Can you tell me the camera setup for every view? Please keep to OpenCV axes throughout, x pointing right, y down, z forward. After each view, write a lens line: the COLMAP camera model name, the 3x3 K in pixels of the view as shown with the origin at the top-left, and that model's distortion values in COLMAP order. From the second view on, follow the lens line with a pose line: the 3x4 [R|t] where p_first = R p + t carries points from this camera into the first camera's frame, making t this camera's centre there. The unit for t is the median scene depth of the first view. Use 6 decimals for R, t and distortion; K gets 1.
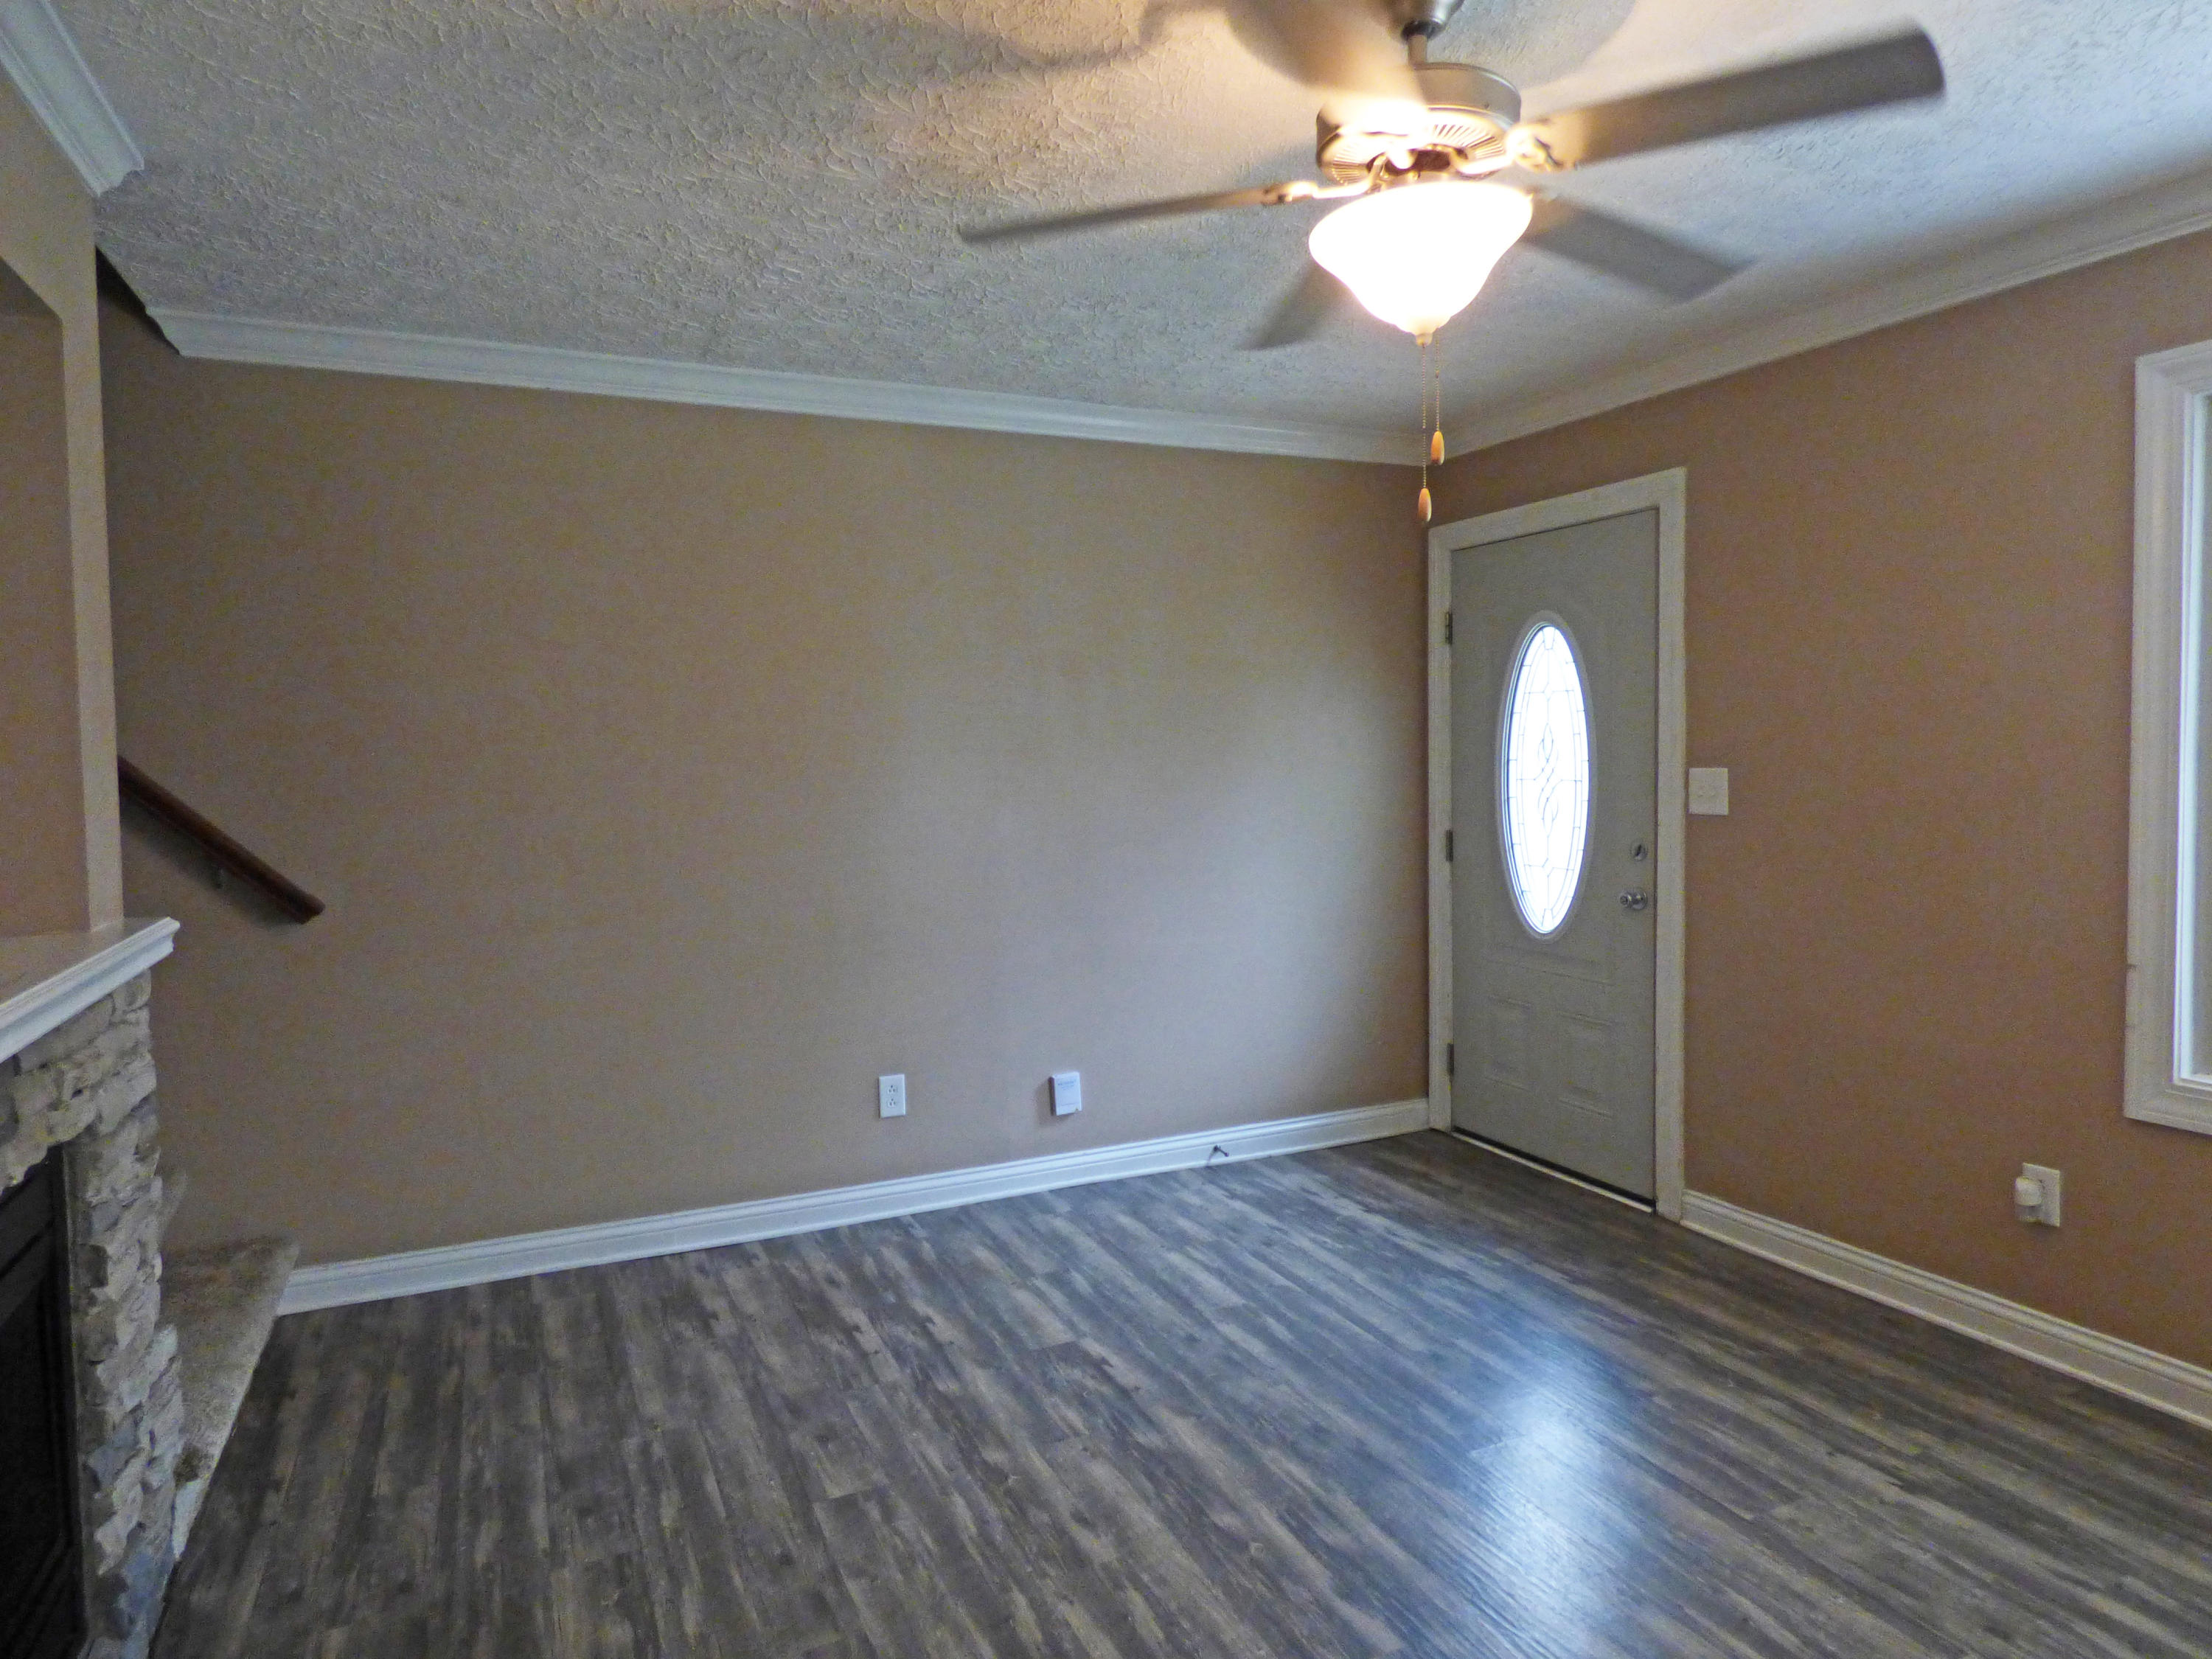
lens RADIAL K [[1333.4, 0, 1101.8], [0, 1333.4, 836.0], [0, 0, 1]] dist [-0.014429, -0.001620]
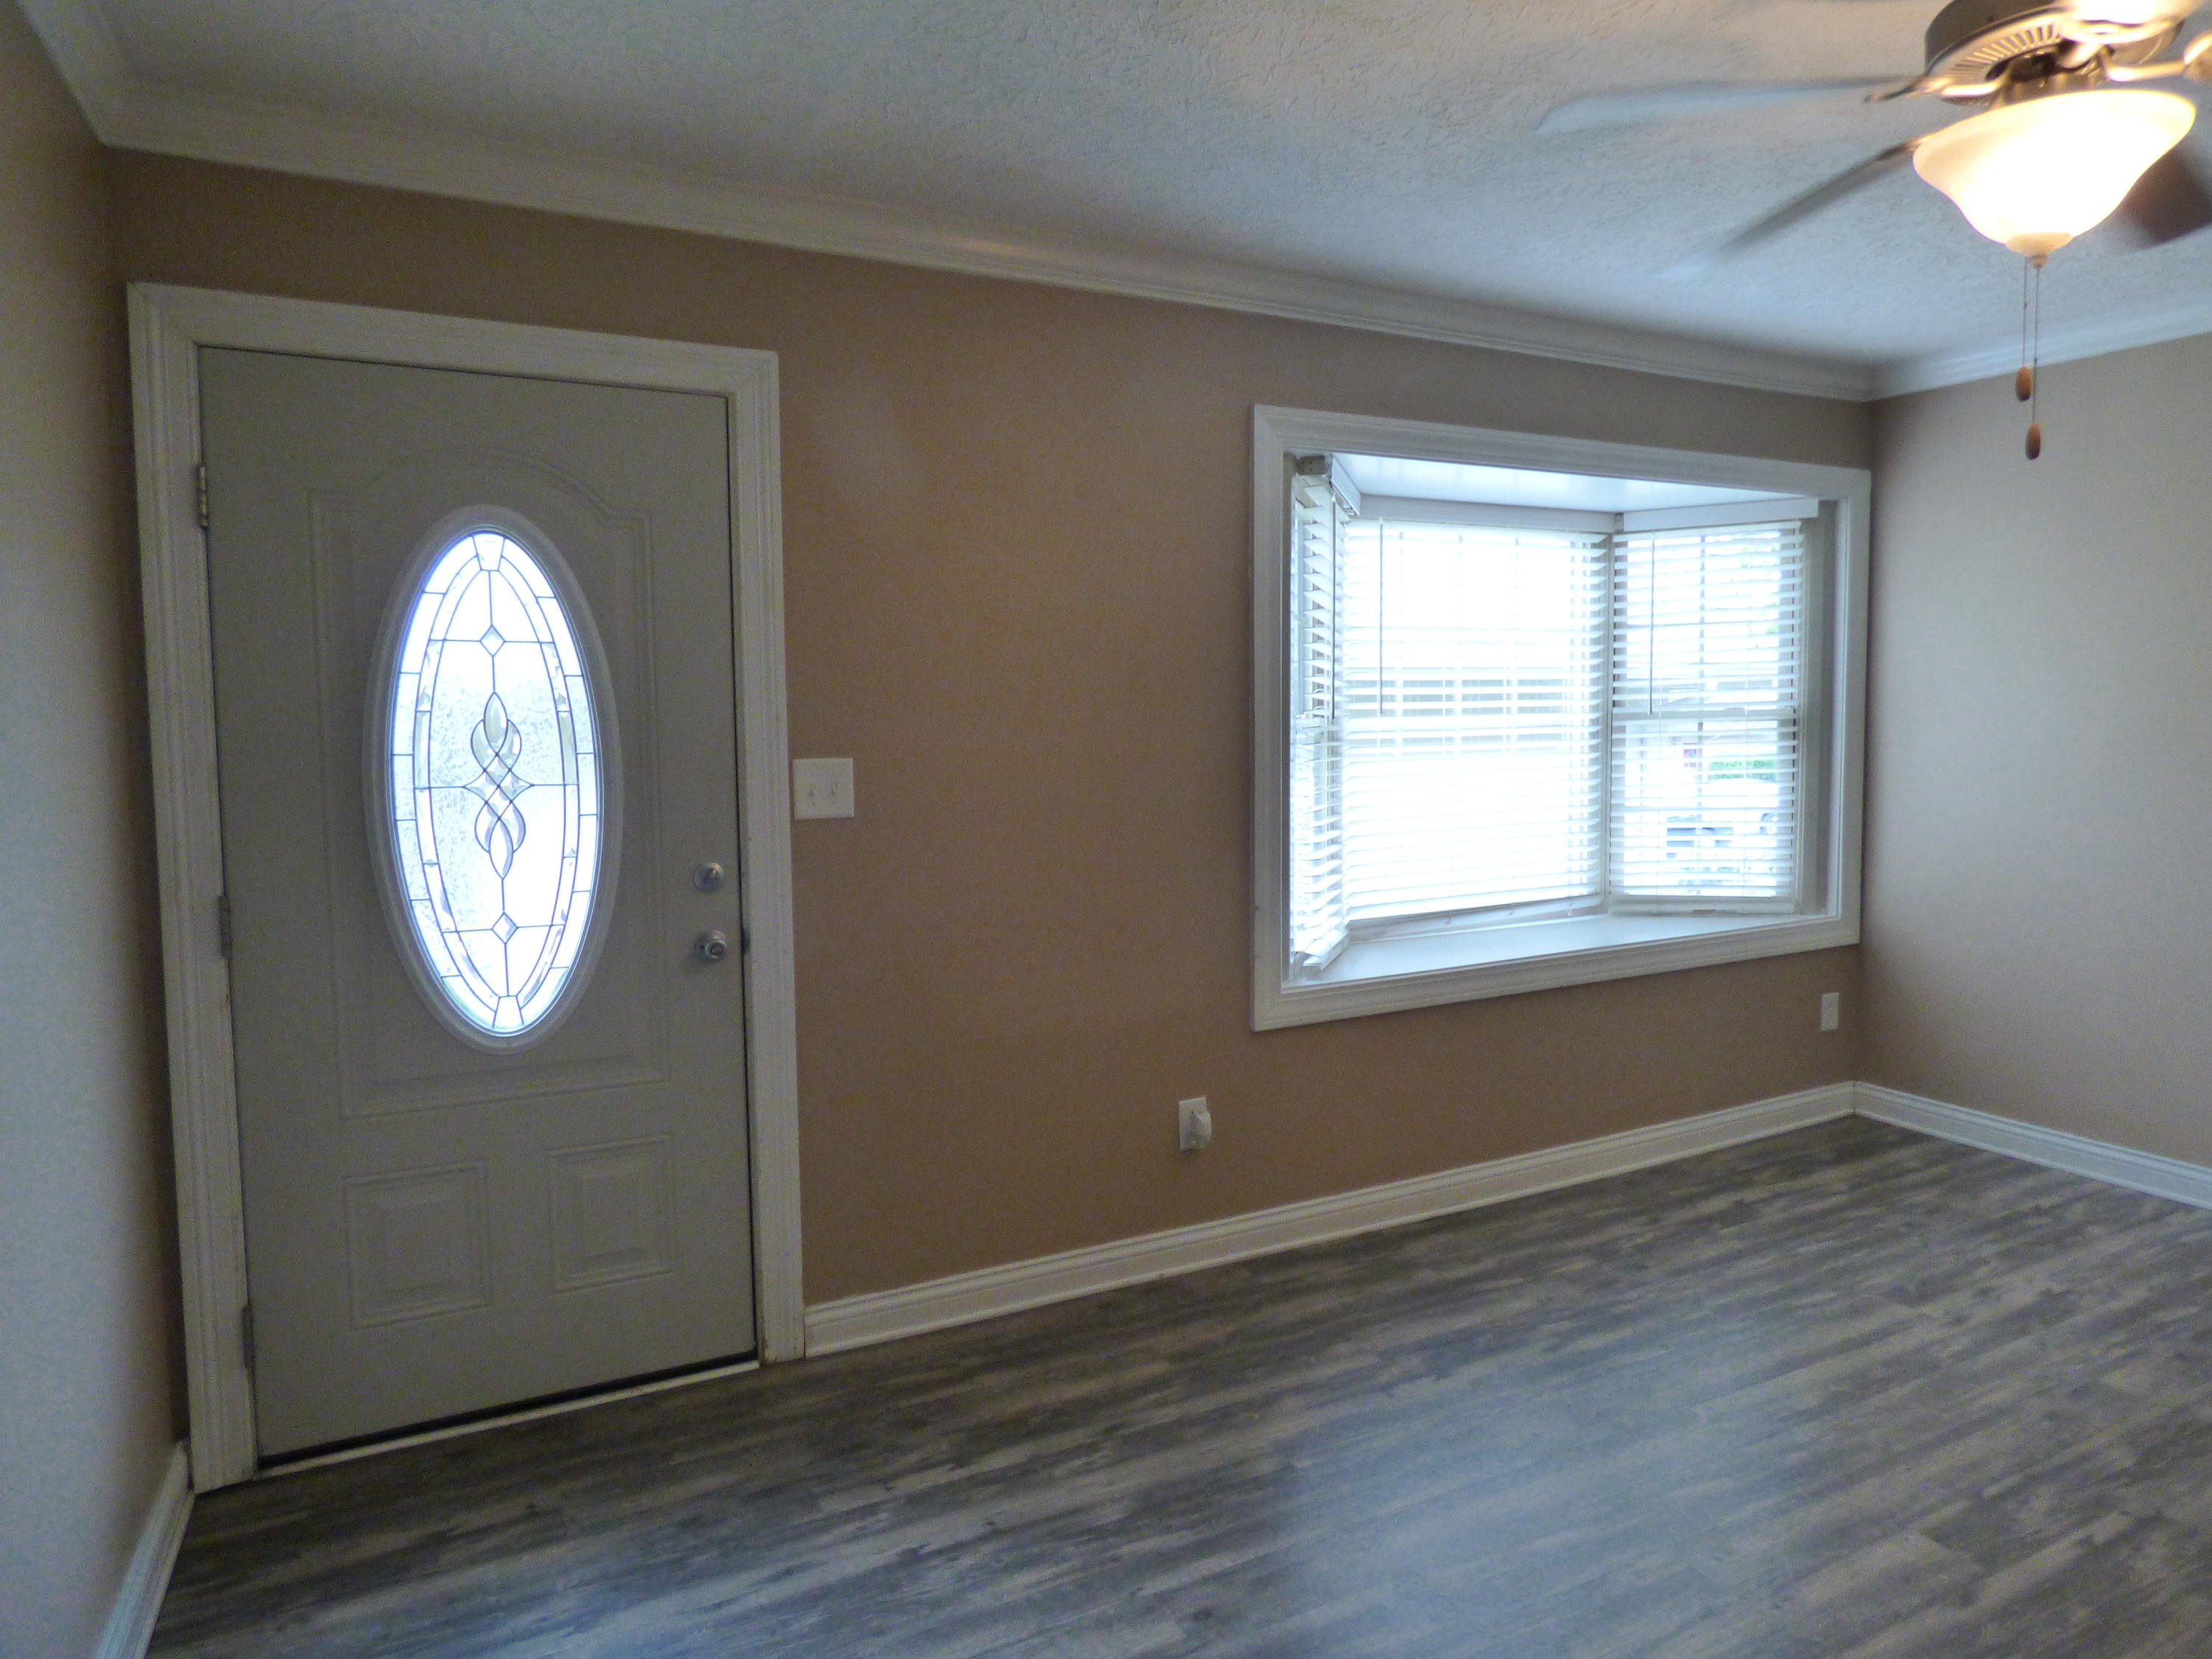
lens RADIAL K [[1347.2, 0, 1106.0], [0, 1347.2, 829.5], [0, 0, 1]] dist [-0.006608, 0.001456]
pose [[-0.046351, -0.056752, 0.997312, -0.409156], [0.076610, 0.995242, 0.060195, -0.053563], [-0.995983, 0.079194, -0.041783, 1.050529]]
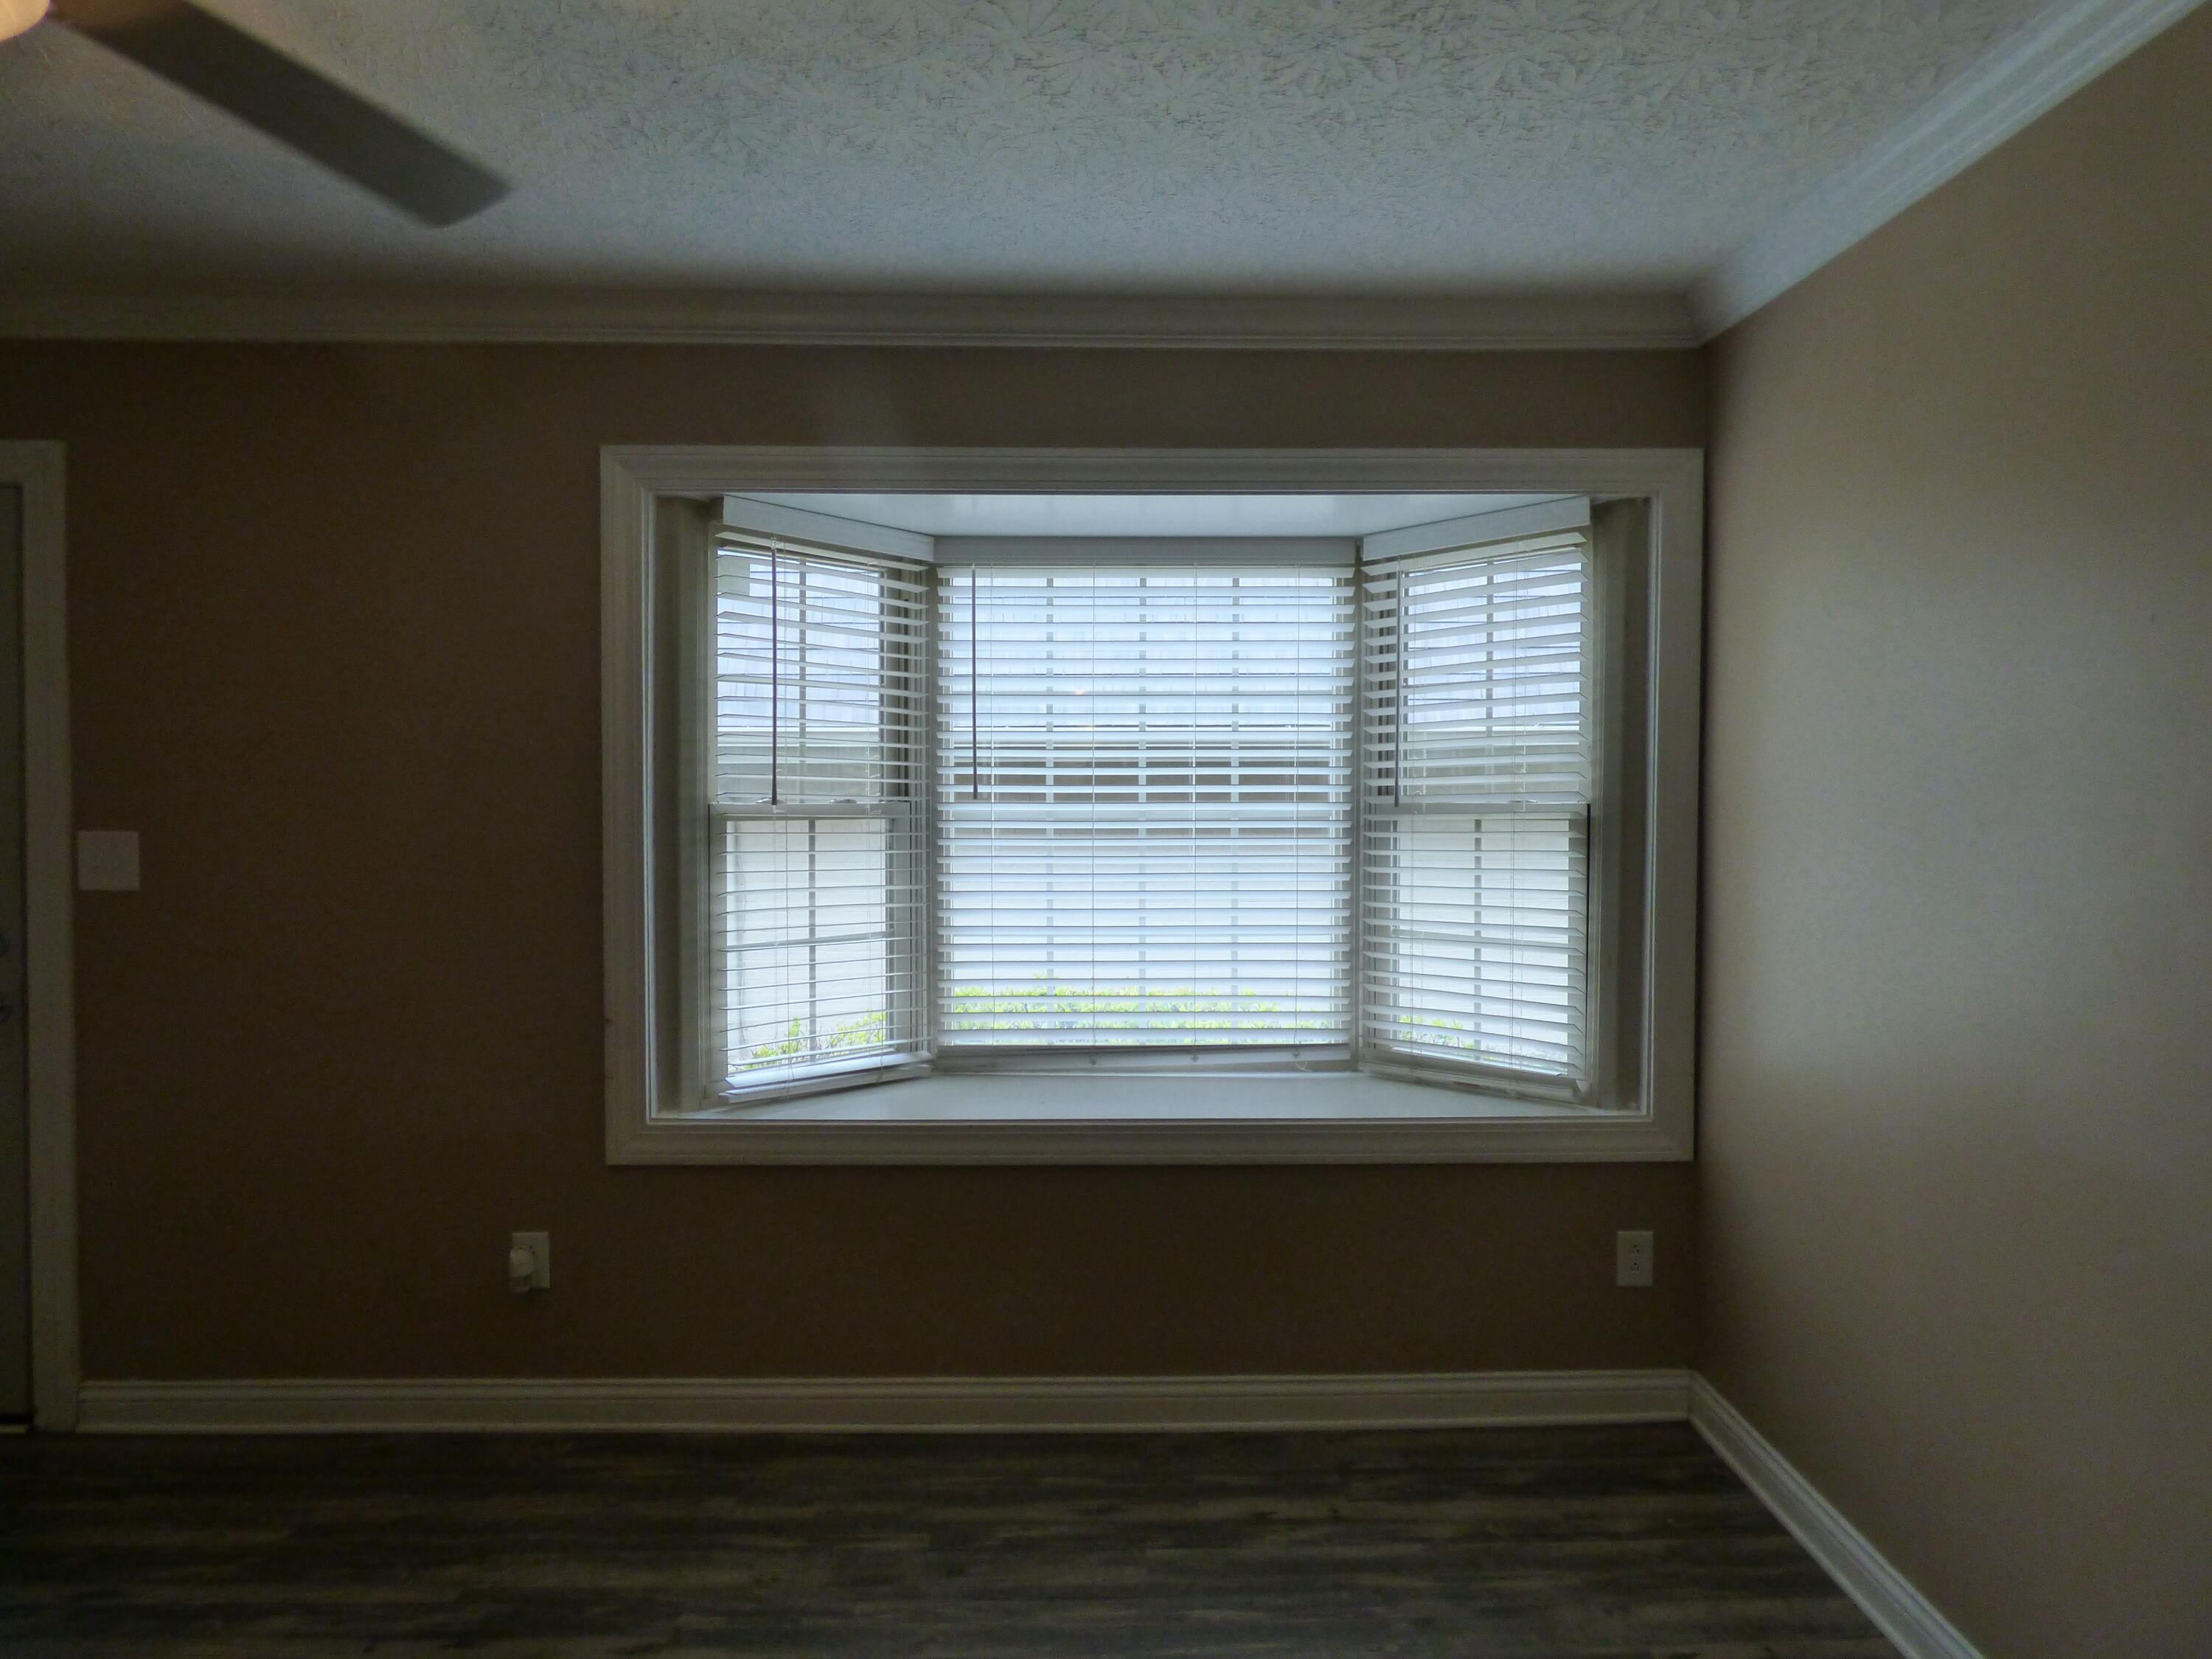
lens RADIAL K [[1324.3, 0, 1122.7], [0, 1324.3, 829.0], [0, 0, 1]] dist [0.001254, 0.003597]
pose [[0.397908, -0.001012, 0.917425, -0.028546], [0.041322, 0.999004, -0.016820, -0.018338], [-0.916494, 0.044603, 0.397554, 0.168750]]
